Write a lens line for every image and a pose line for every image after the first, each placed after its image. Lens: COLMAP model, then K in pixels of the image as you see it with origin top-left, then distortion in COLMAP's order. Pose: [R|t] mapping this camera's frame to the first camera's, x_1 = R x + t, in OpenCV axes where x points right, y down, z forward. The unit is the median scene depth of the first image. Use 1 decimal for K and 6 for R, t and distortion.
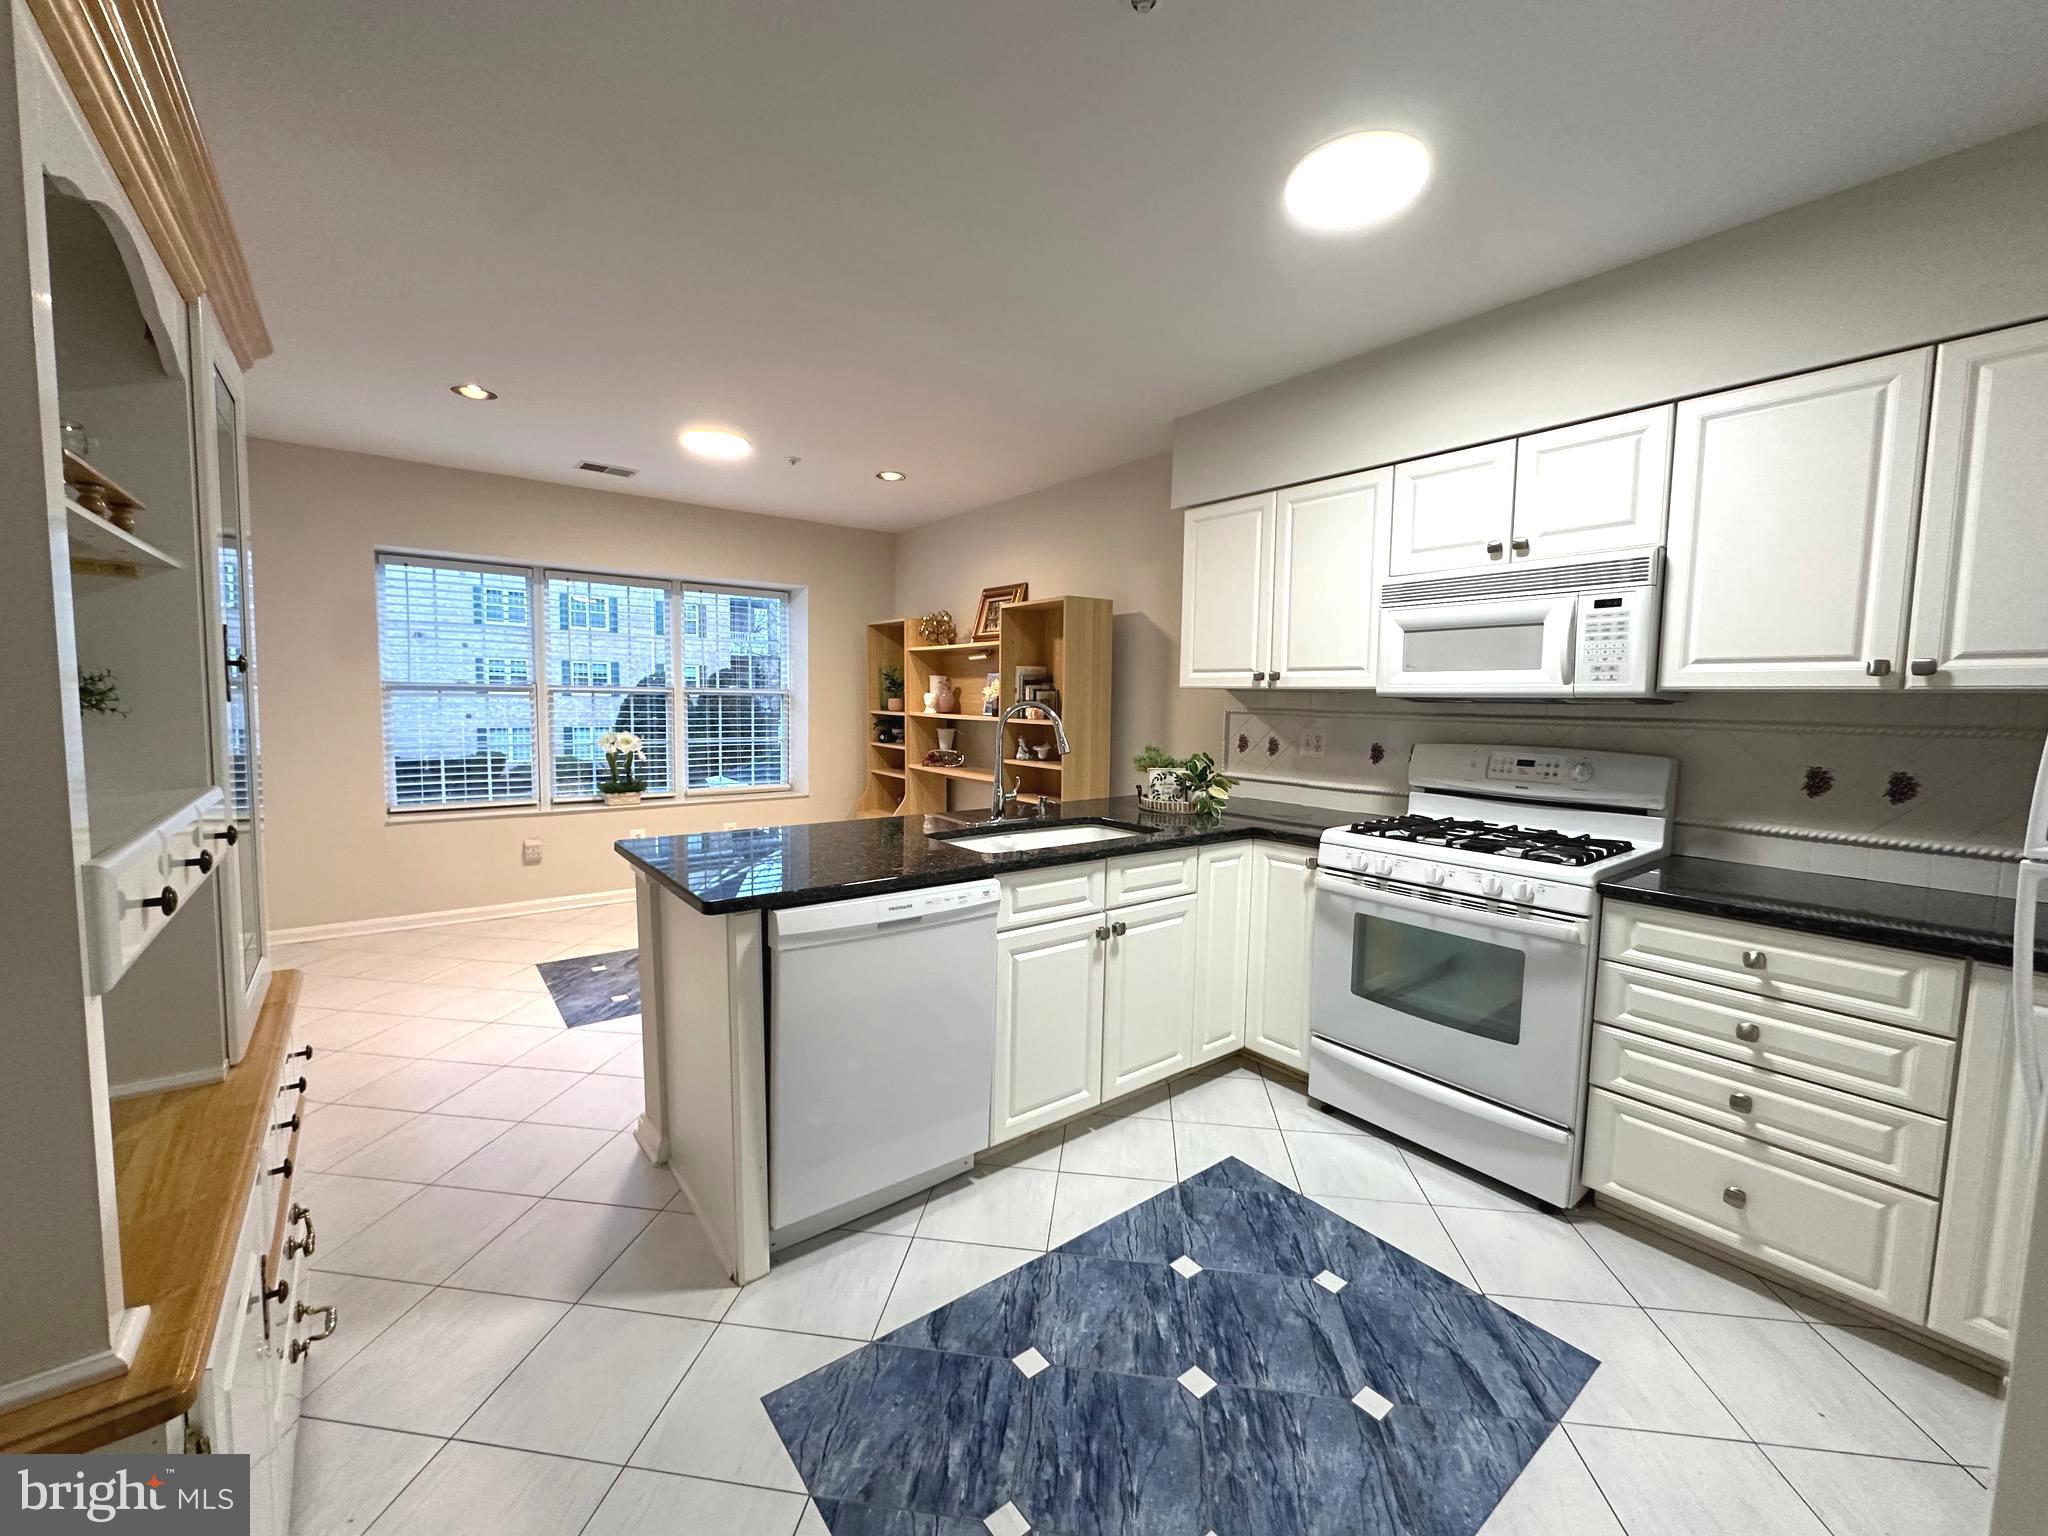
lens RADIAL K [[816.0, 0, 1026.2], [0, 816.0, 764.5], [0, 0, 1]] dist [-0.003463, 0.000538]
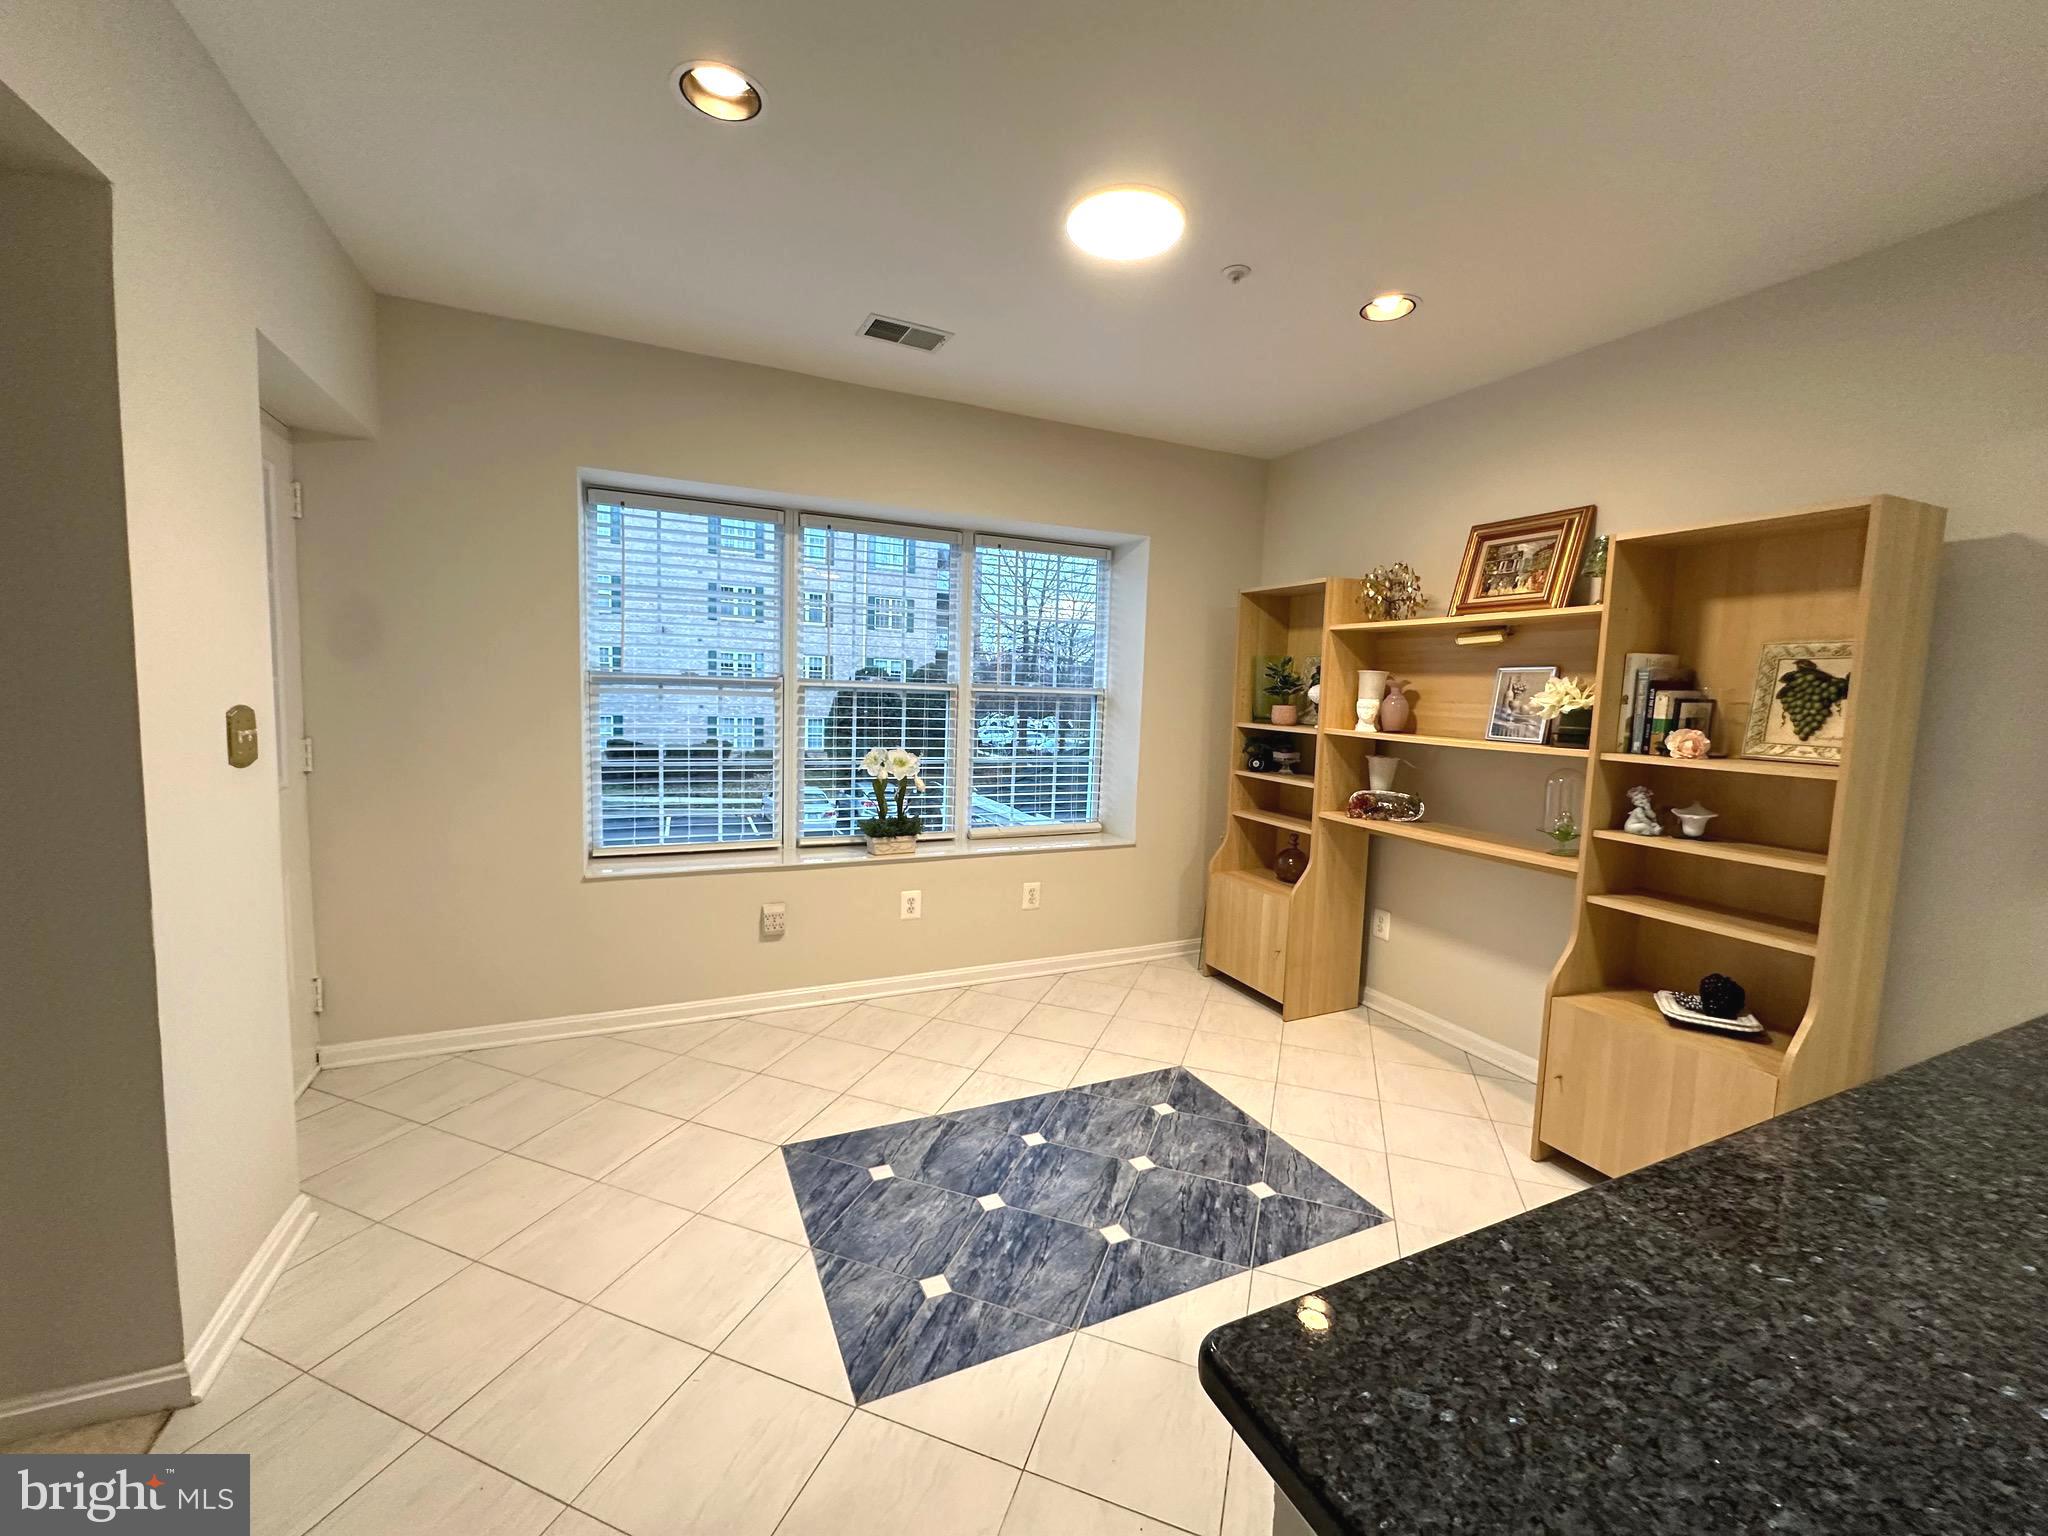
lens RADIAL K [[816.0, 0, 1023.9], [0, 816.0, 764.8], [0, 0, 1]] dist [-0.003463, 0.000538]
pose [[0.974720, 0.034628, -0.220731, -0.393381], [-0.033706, 0.999400, 0.007944, -0.058370], [0.220873, -0.000304, 0.975302, 0.586119]]
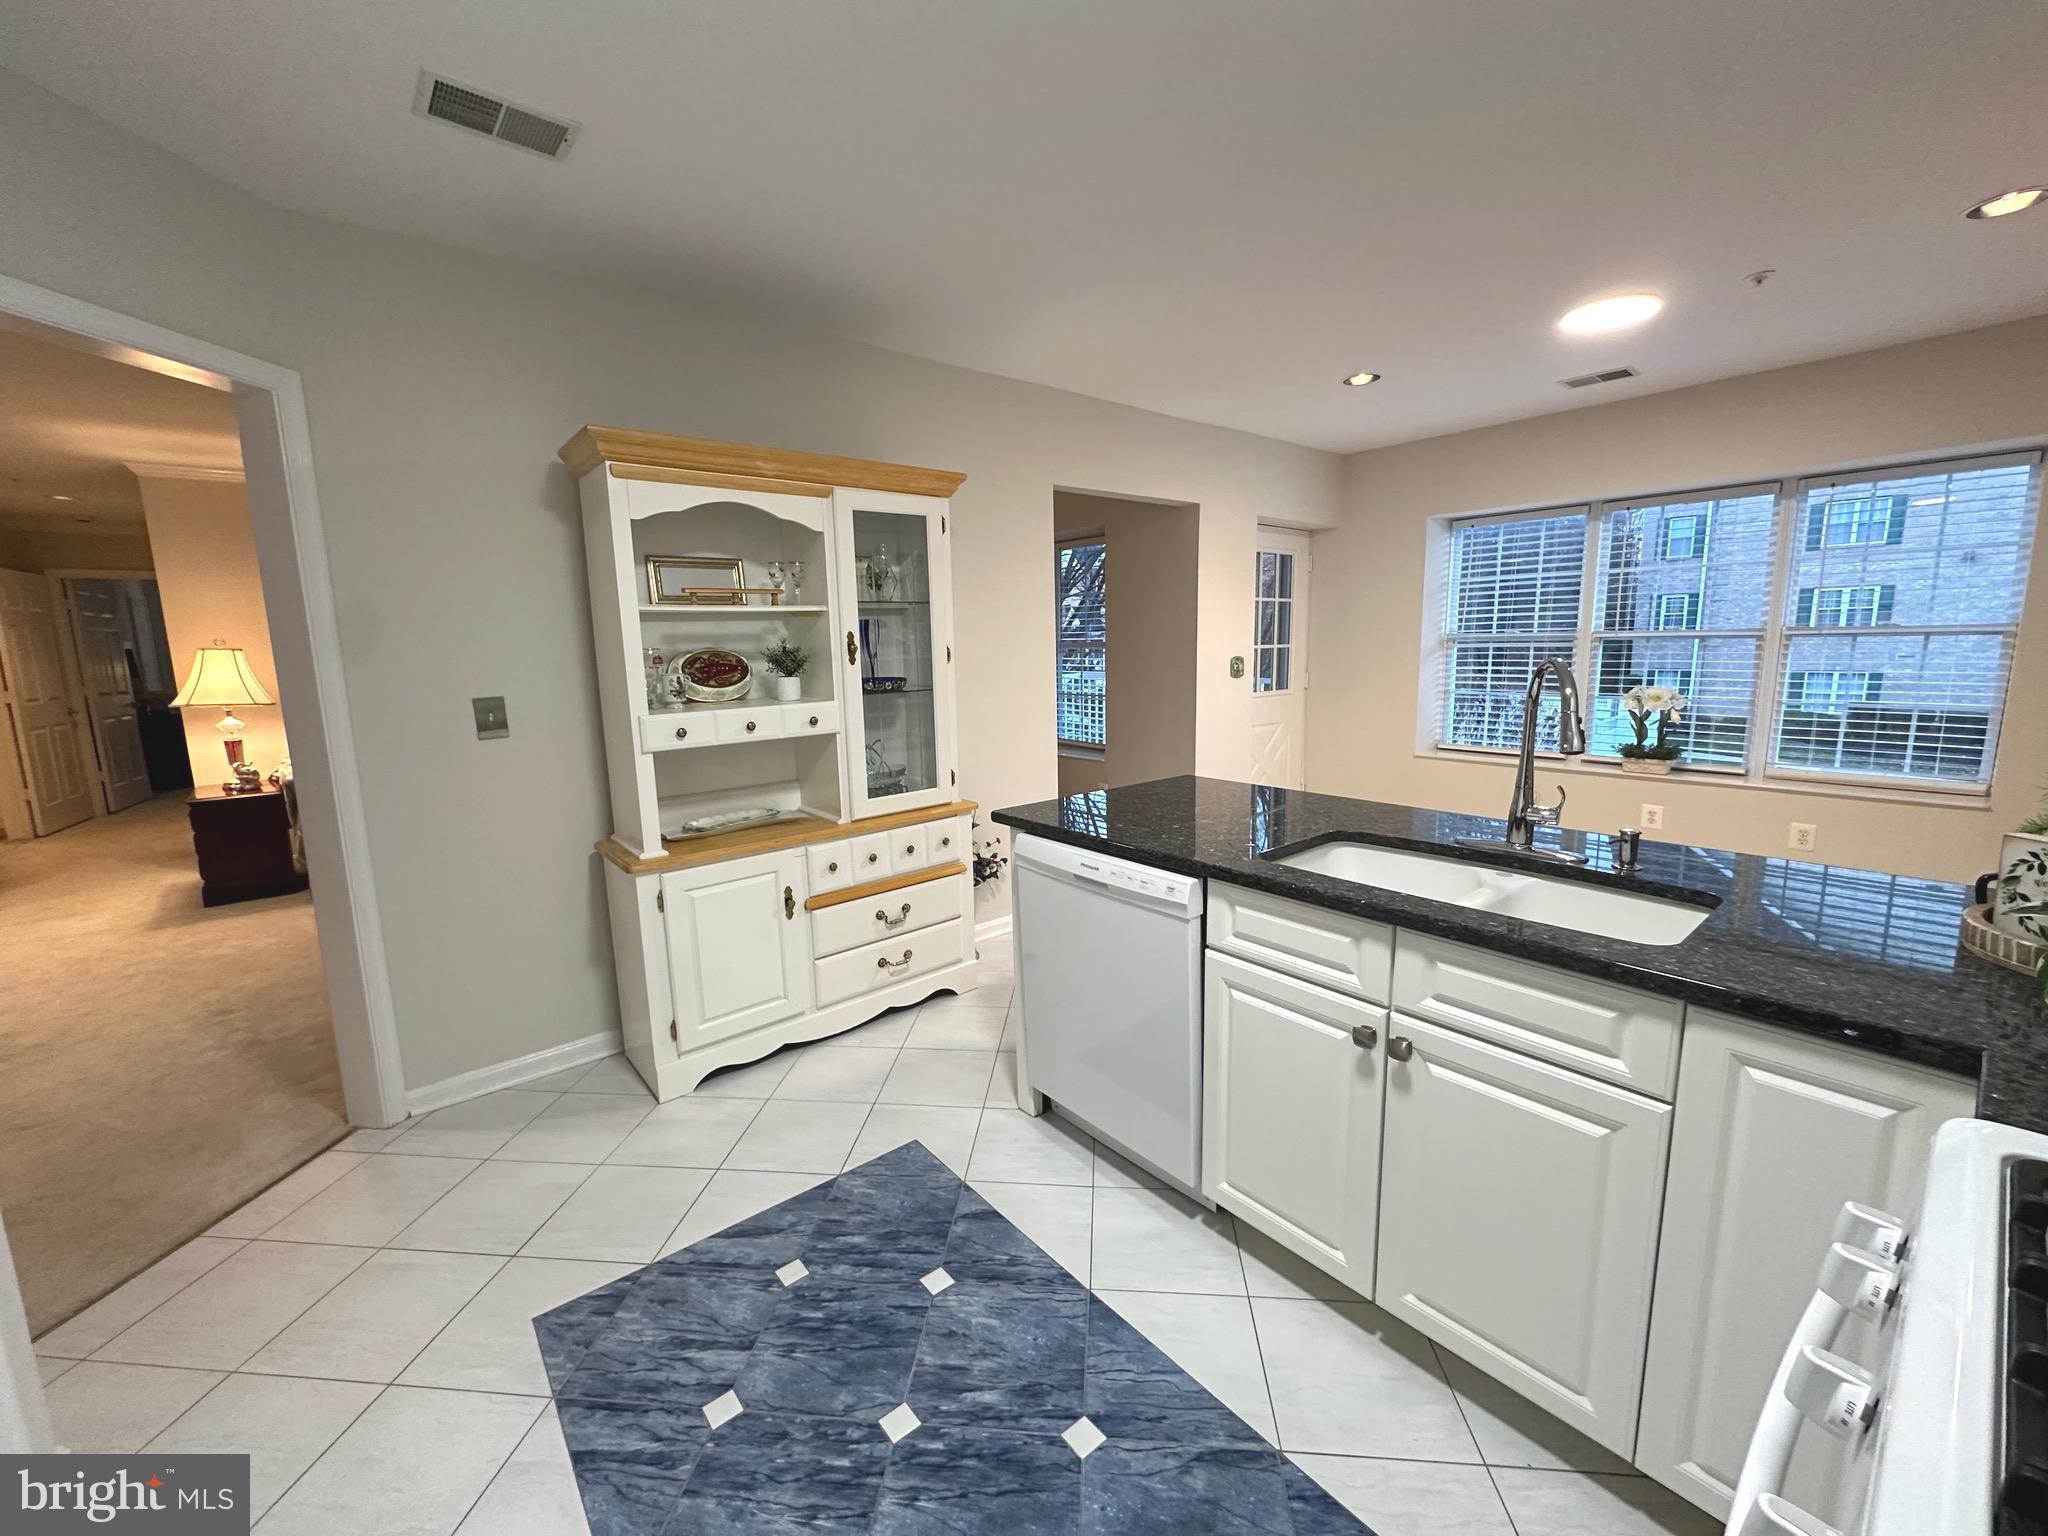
lens RADIAL K [[816.0, 0, 1026.1], [0, 816.0, 767.9], [0, 0, 1]] dist [-0.003463, 0.000538]
pose [[0.027412, 0.136033, -0.990325, 0.531408], [-0.060689, 0.989096, 0.134184, -0.050148], [0.997780, 0.056424, 0.035369, 0.558989]]
